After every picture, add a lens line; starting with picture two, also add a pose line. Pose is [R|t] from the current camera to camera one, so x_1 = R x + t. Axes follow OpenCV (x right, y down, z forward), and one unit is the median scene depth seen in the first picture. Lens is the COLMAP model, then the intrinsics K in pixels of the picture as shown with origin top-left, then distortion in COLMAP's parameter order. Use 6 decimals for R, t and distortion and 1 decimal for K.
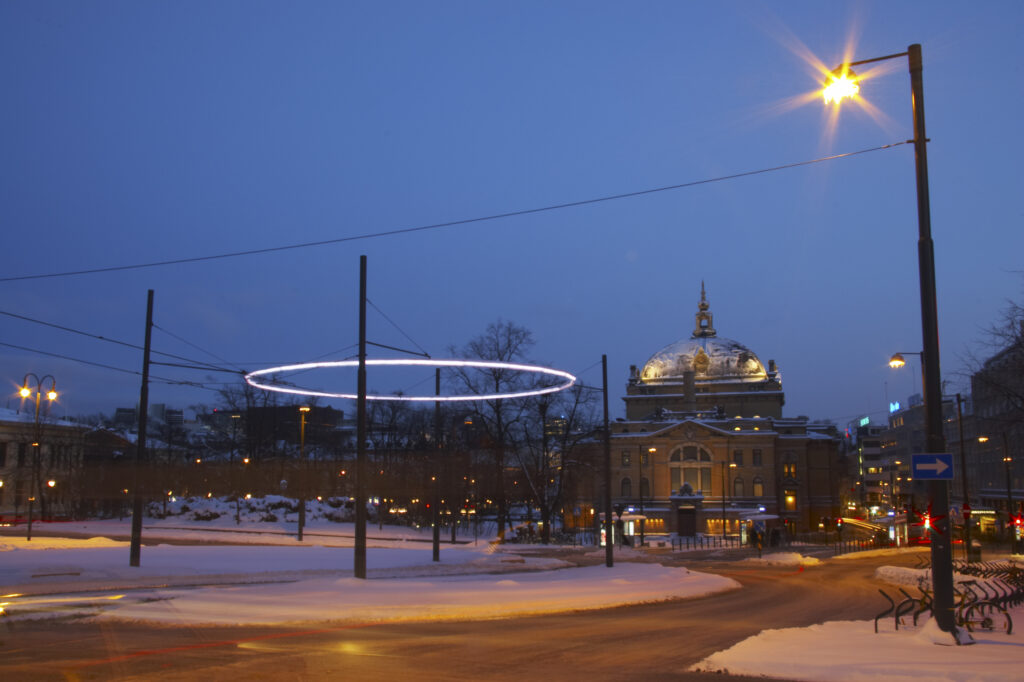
lens RADIAL K [[971.7, 0, 501.1], [0, 971.7, 379.5], [0, 0, 1]] dist [-0.030737, 0.000000]
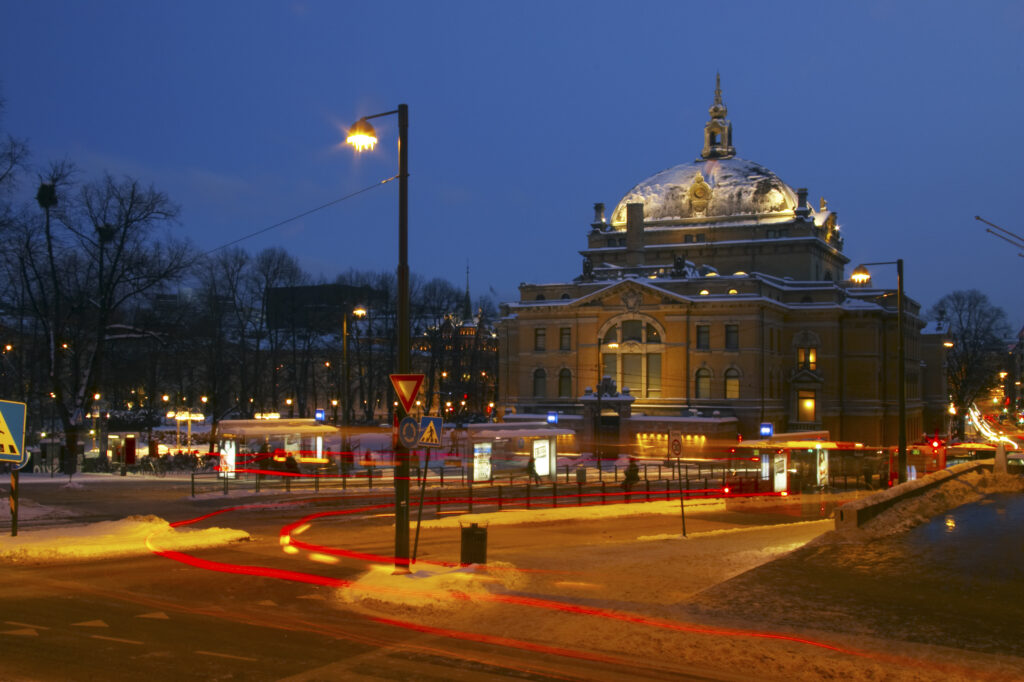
lens RADIAL K [[1157.7, 0, 511.8], [0, 1157.7, 340.6], [0, 0, 1]] dist [0.055044, 0.000000]
pose [[0.987252, -0.000168, -0.159163, 0.235717], [0.010951, 0.997701, 0.066874, 0.029724], [0.158785, -0.067765, 0.984985, 0.227390]]
